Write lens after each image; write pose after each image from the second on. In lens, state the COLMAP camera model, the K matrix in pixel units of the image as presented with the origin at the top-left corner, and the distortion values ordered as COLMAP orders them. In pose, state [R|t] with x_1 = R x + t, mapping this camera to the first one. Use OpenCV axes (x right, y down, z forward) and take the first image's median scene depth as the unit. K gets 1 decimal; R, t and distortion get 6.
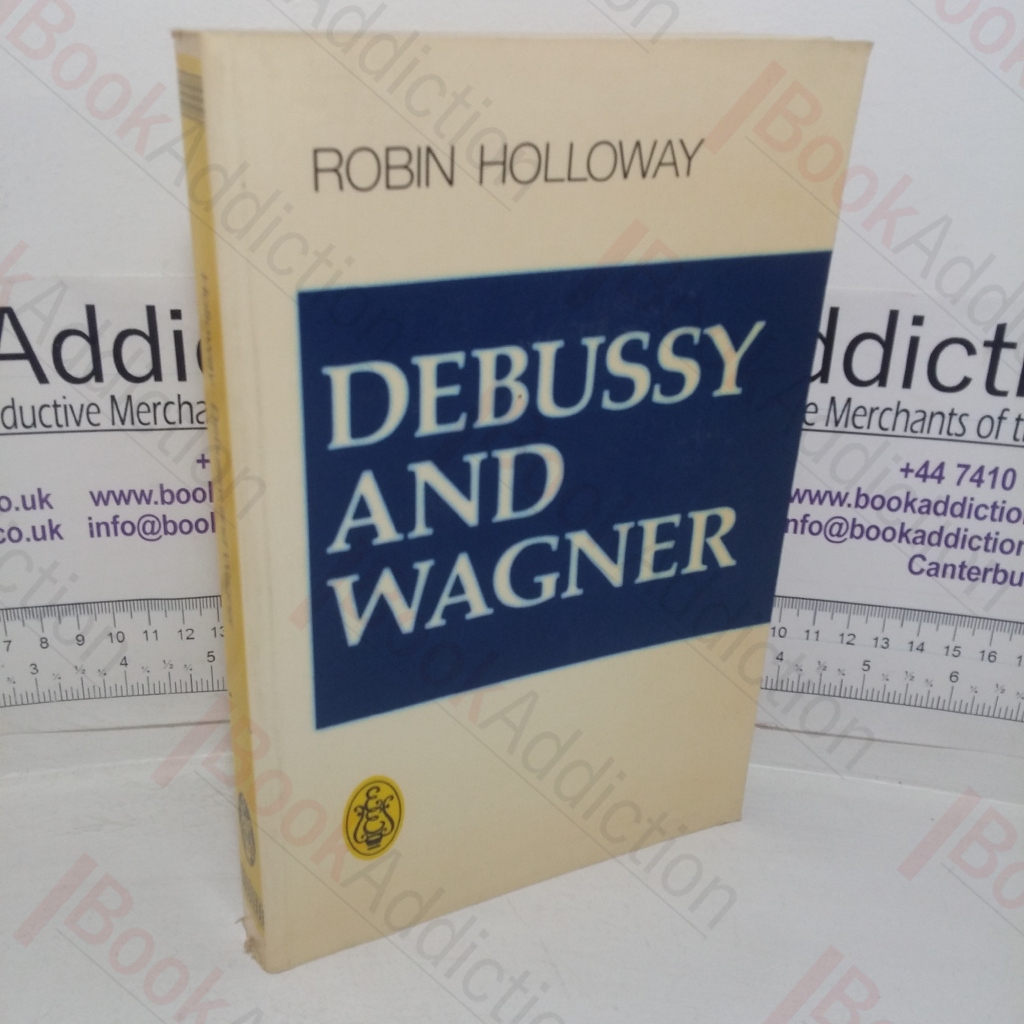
lens RADIAL K [[1173.9, 0, 511.9], [0, 1173.9, 507.2], [0, 0, 1]] dist [0.030955, 0.000000]
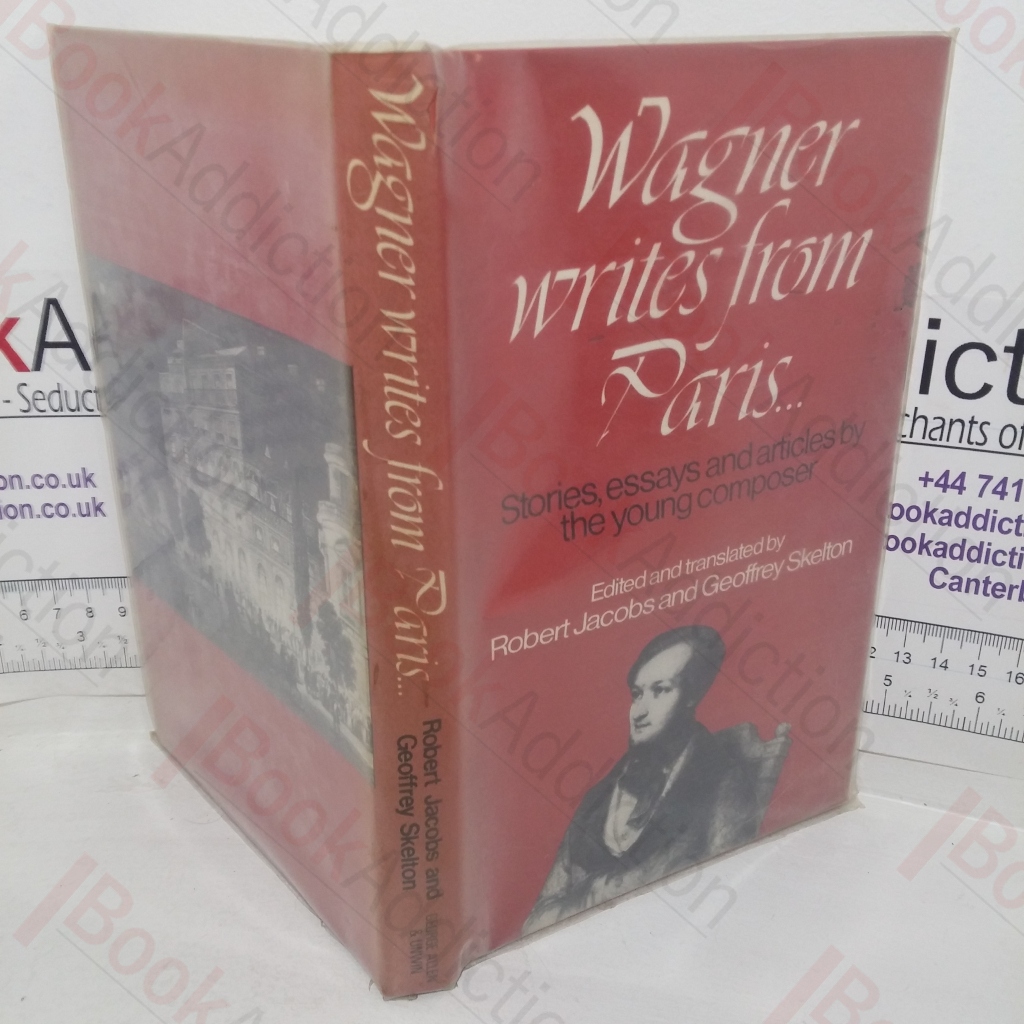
lens RADIAL K [[1173.9, 0, 504.9], [0, 1173.9, 510.9], [0, 0, 1]] dist [0.030955, 0.000000]
pose [[0.988003, 0.038698, -0.149511, 0.139924], [-0.038771, 0.999245, 0.002428, 0.005517], [0.149492, 0.003398, 0.988757, -0.005214]]
